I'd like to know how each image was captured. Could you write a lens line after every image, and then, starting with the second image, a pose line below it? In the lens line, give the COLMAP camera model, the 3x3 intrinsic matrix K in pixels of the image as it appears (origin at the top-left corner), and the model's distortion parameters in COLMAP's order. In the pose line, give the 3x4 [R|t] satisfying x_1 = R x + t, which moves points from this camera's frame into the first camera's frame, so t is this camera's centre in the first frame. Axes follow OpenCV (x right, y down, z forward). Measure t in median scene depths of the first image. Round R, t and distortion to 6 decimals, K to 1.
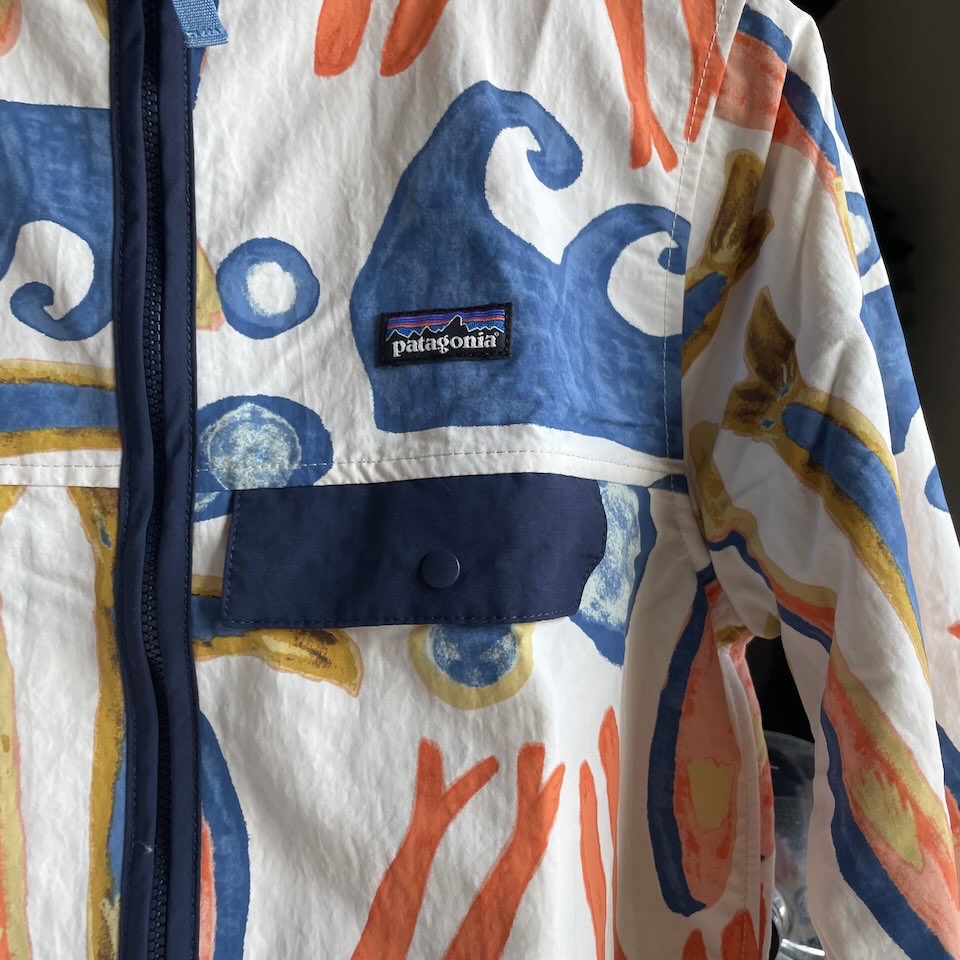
lens RADIAL K [[948.7, 0, 480.0], [0, 948.7, 480.0], [0, 0, 1]] dist [0.013683, 0.008841]
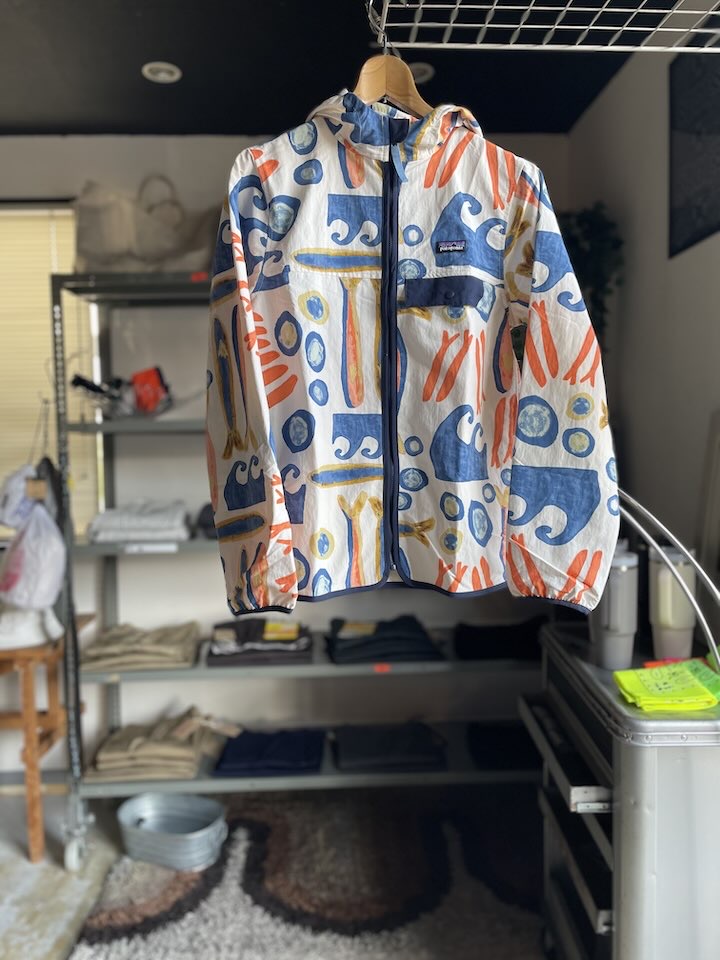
lens RADIAL K [[726.0, 0, 360.0], [0, 726.0, 480.0], [0, 0, 1]] dist [0.000697, 0.000599]
pose [[0.998369, 0.031975, -0.047296, -0.281006], [-0.027391, 0.995140, 0.094580, 0.671645], [0.050091, -0.093130, 0.994393, -2.715175]]
